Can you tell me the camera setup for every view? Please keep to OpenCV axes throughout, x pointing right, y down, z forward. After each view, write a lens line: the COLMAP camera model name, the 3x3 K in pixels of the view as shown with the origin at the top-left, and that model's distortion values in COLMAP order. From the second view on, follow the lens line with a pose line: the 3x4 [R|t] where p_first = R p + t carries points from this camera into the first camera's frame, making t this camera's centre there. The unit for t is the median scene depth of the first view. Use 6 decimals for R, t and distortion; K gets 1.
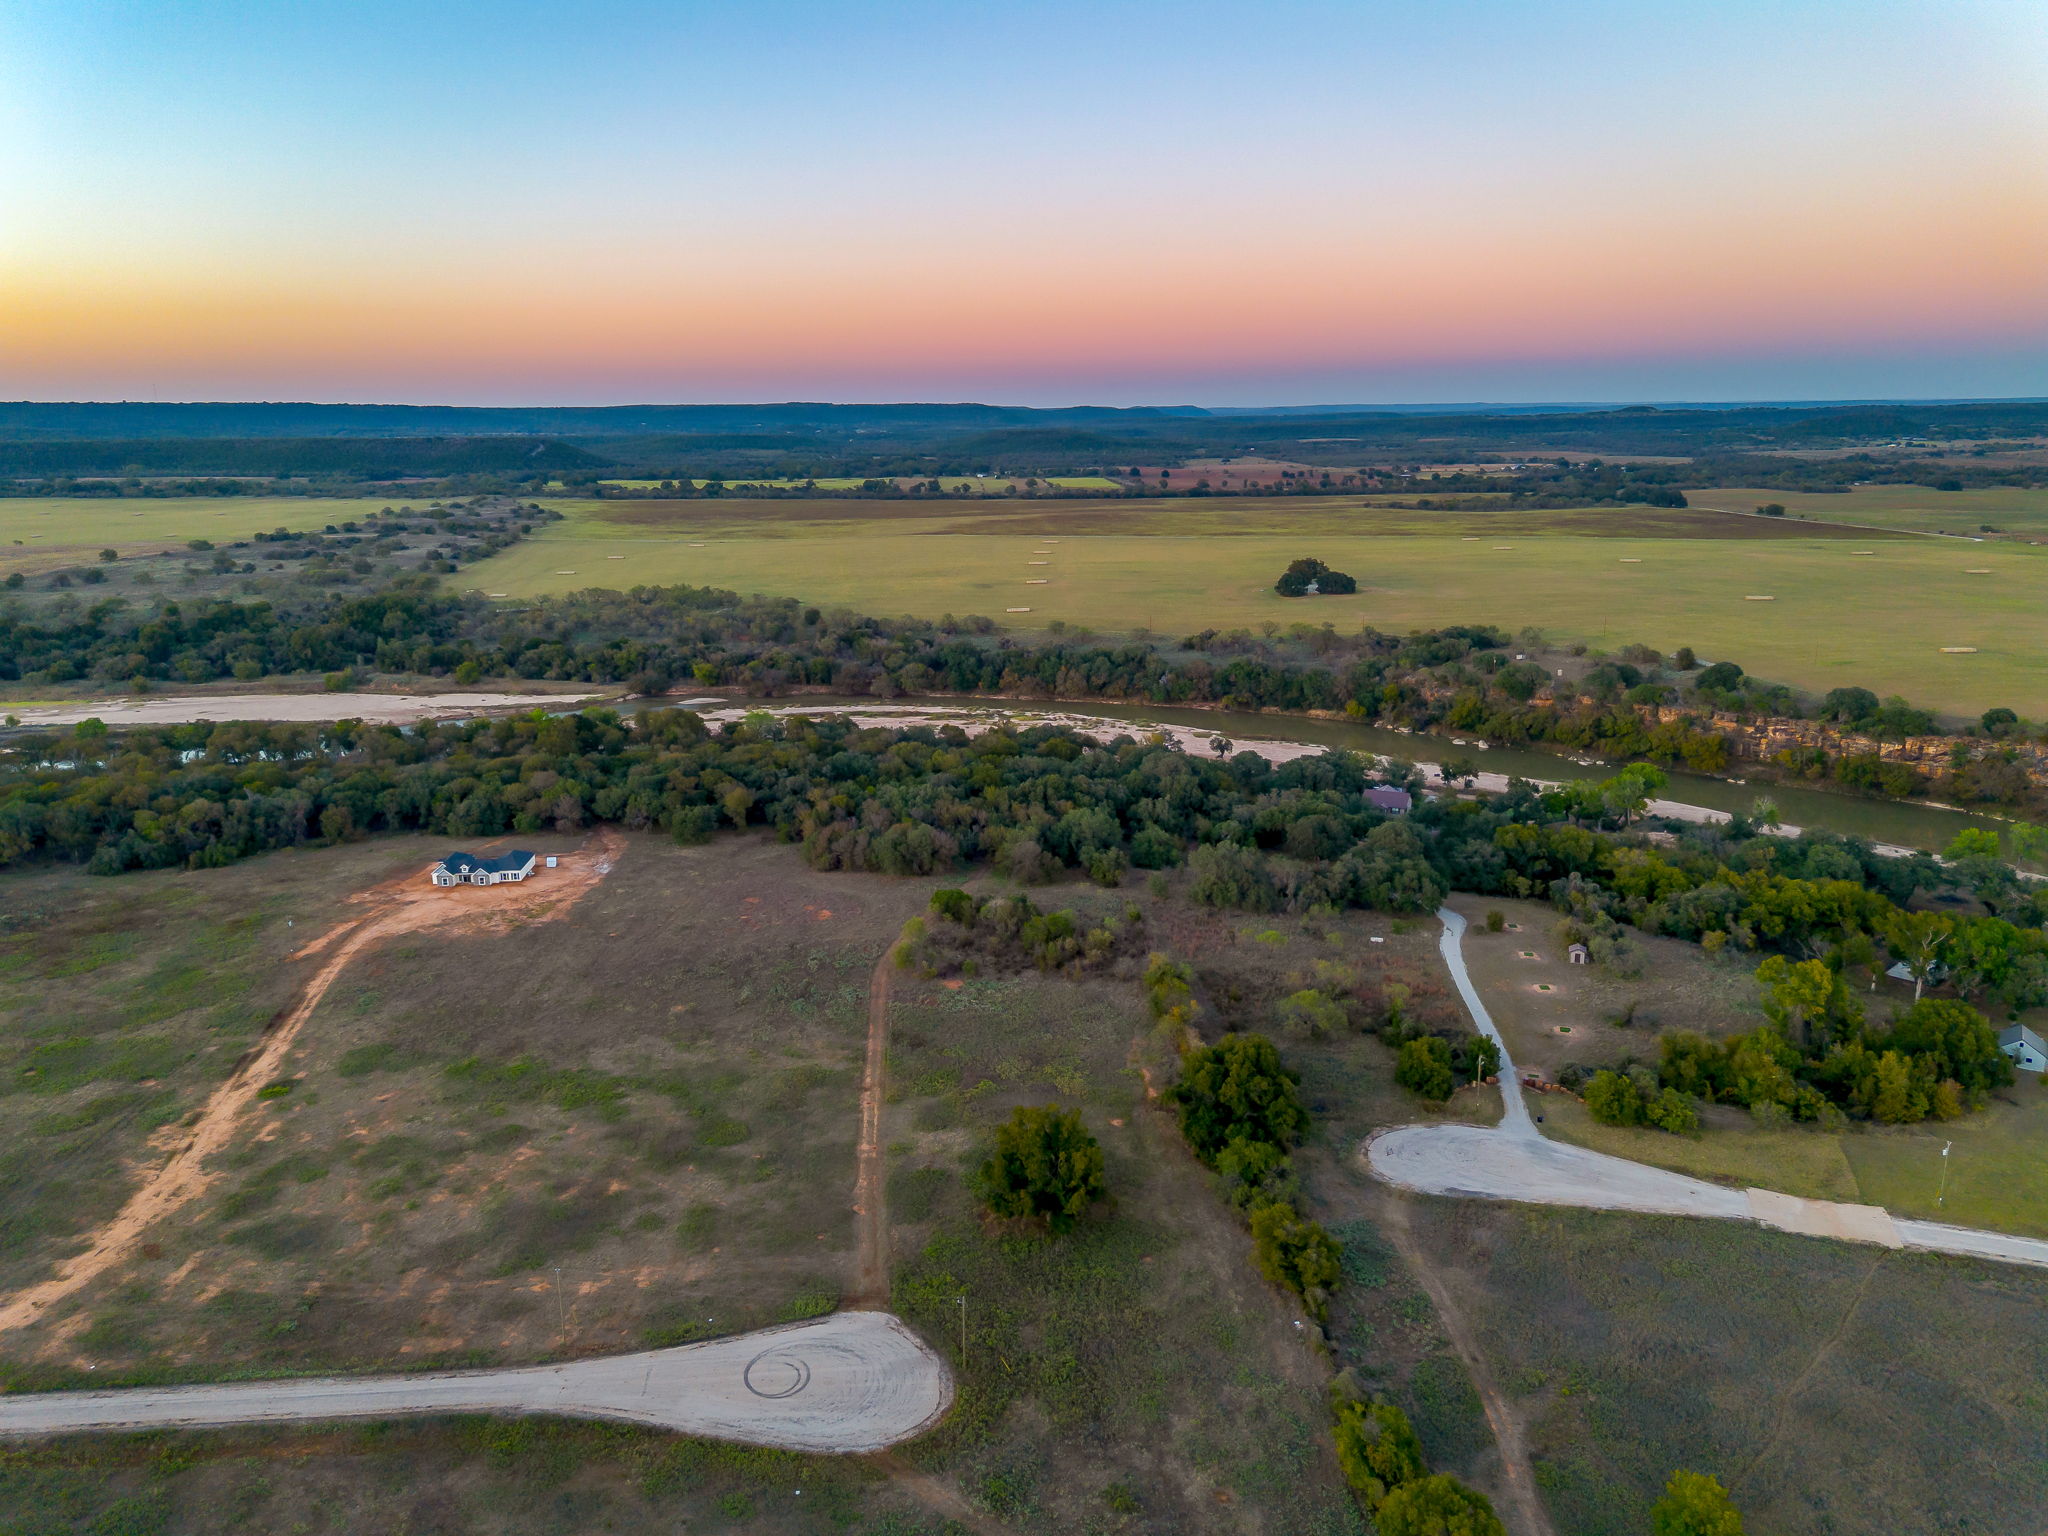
lens RADIAL K [[1464.7, 0, 1024.0], [0, 1464.7, 768.0], [0, 0, 1]] dist [0.079853, -0.077142]
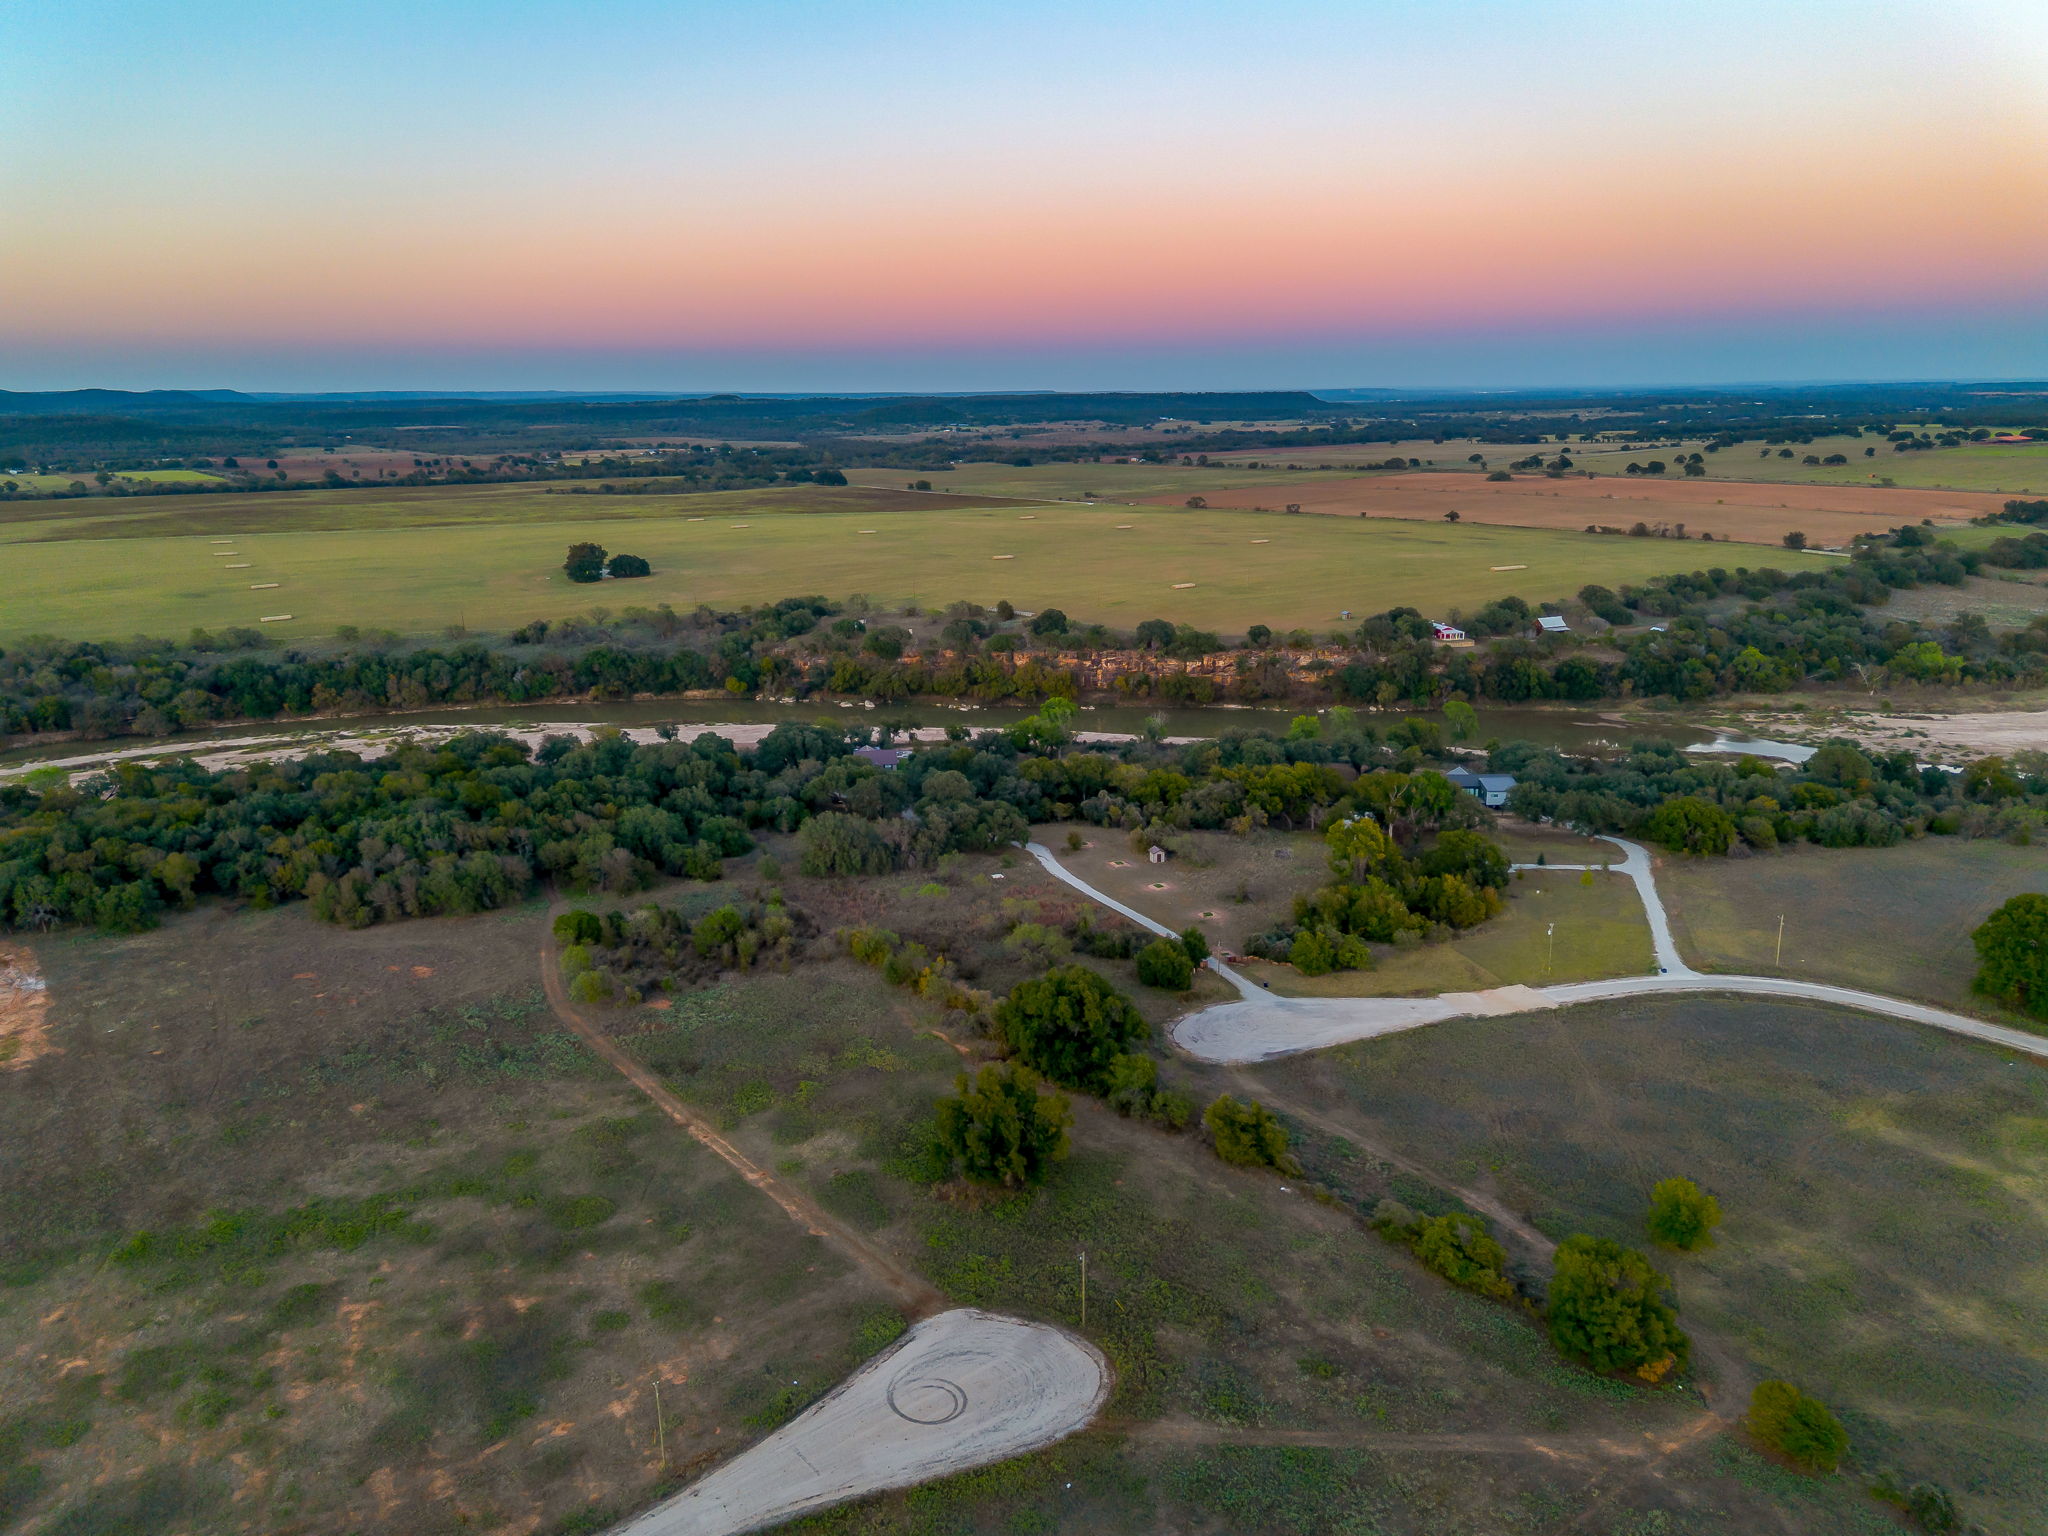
lens RADIAL K [[1464.7, 0, 1024.0], [0, 1464.7, 768.0], [0, 0, 1]] dist [0.079853, -0.077142]
pose [[0.826375, -0.139756, 0.545502, -0.173035], [0.135894, 0.989576, 0.047663, -0.005219], [-0.546477, 0.034744, 0.836753, 0.054794]]
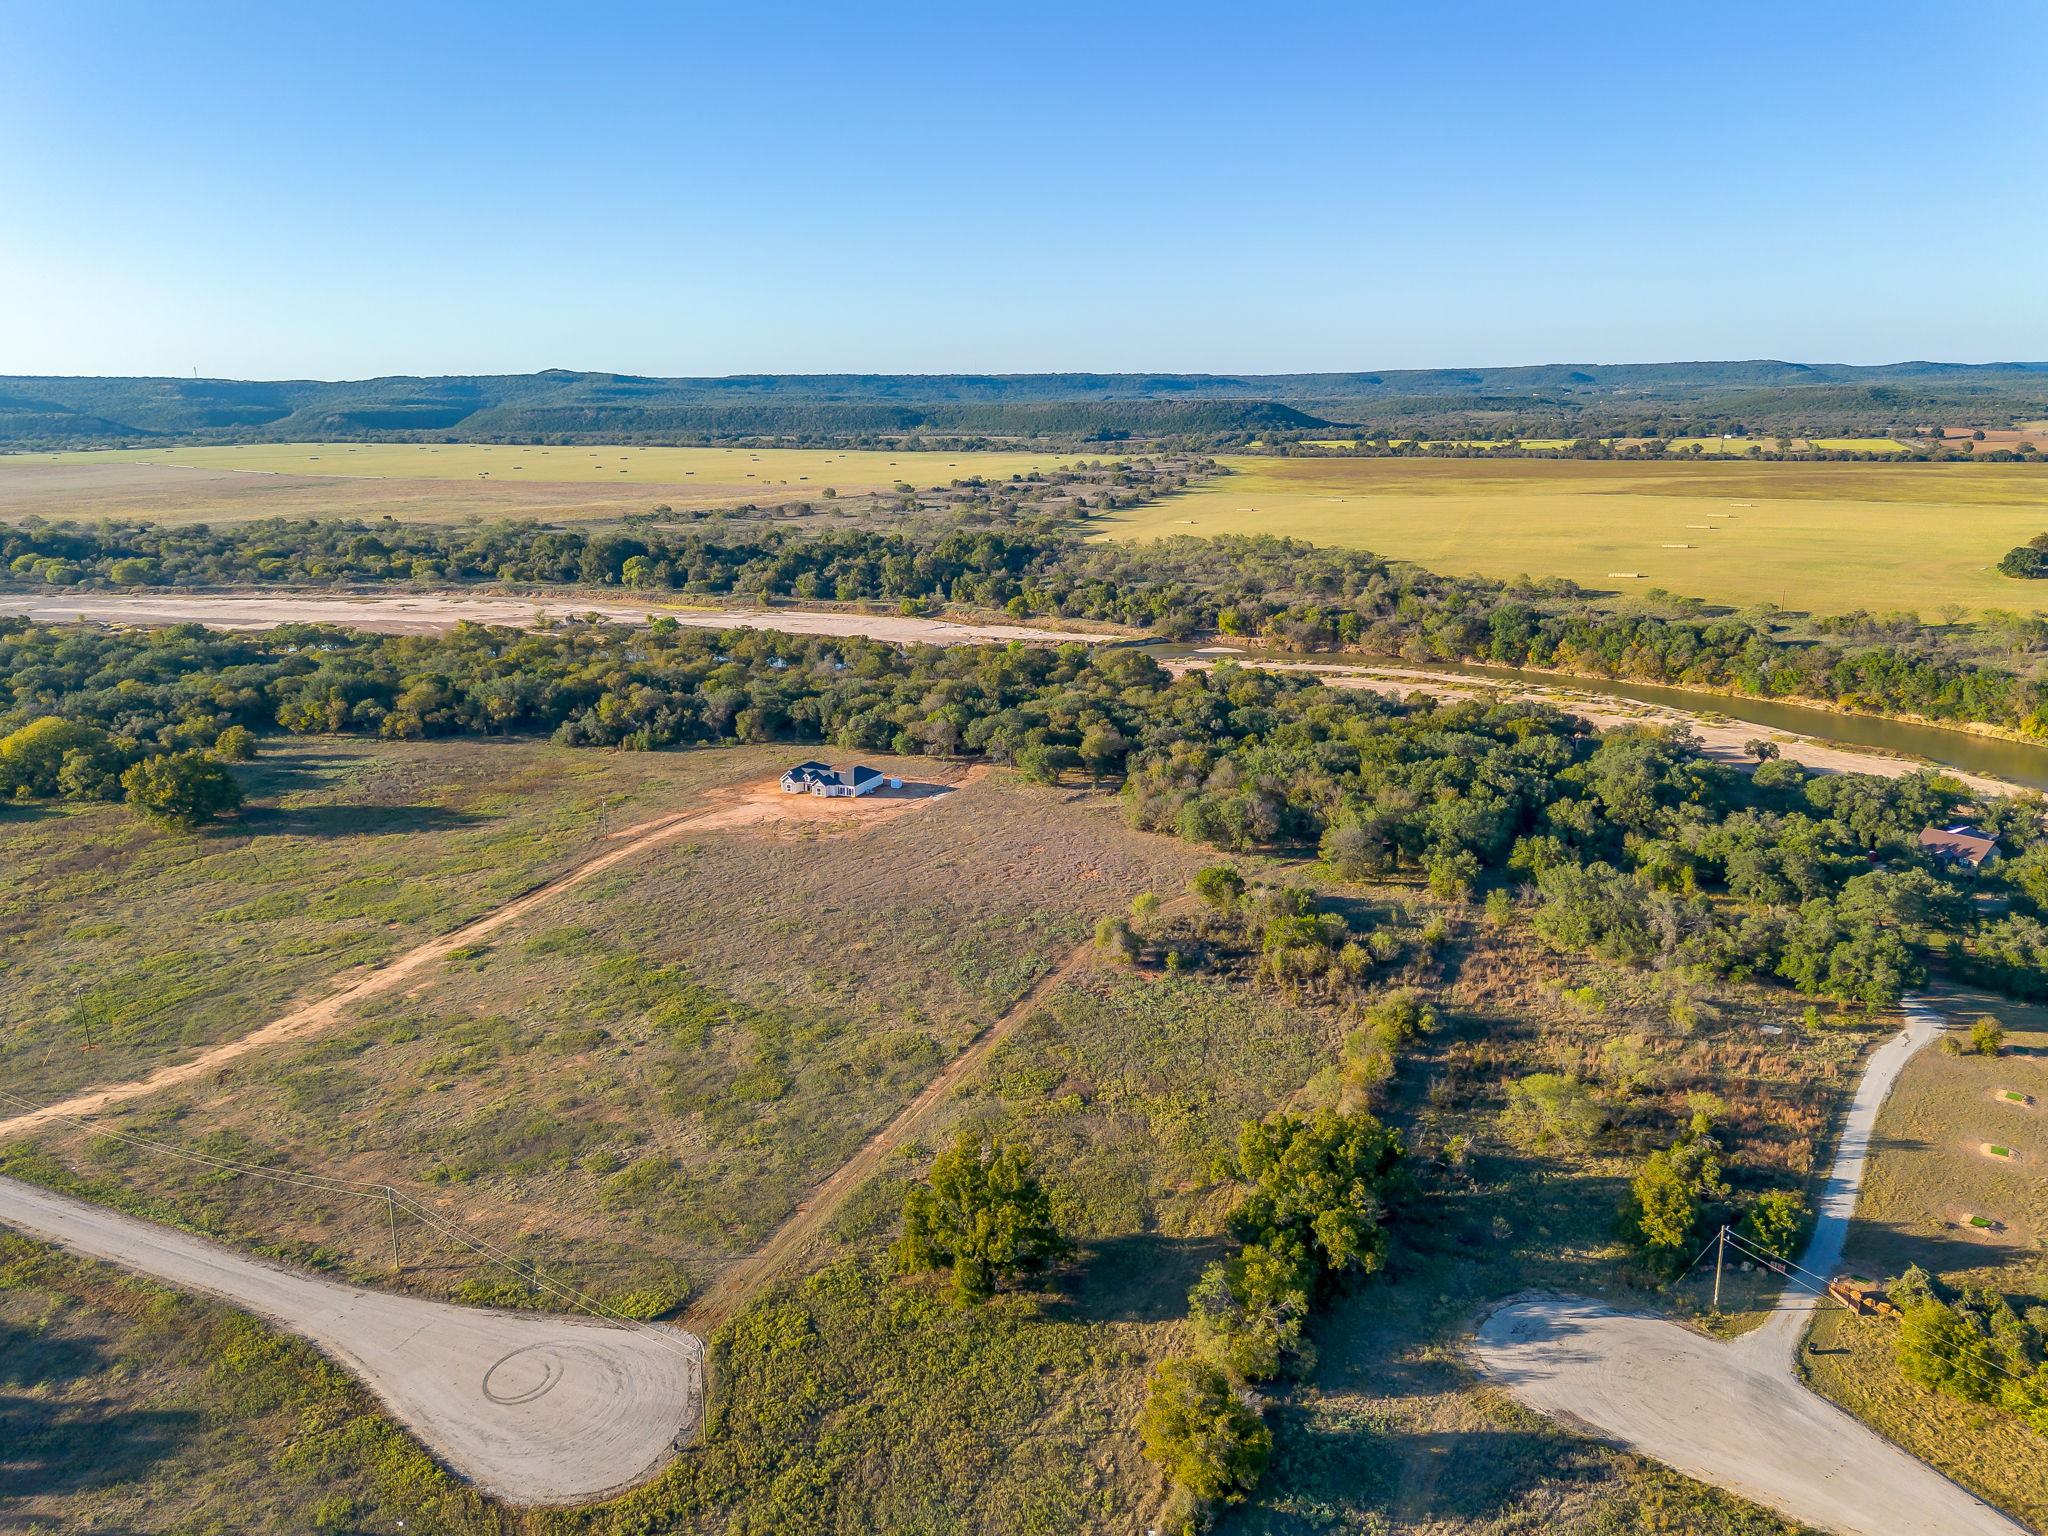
lens RADIAL K [[1464.7, 0, 1024.0], [0, 1464.7, 768.0], [0, 0, 1]] dist [0.079853, -0.077142]
pose [[0.879977, 0.116399, -0.460534, 0.131765], [-0.107176, 0.993165, 0.046232, -0.000413], [0.462767, 0.008675, 0.886437, 0.116470]]
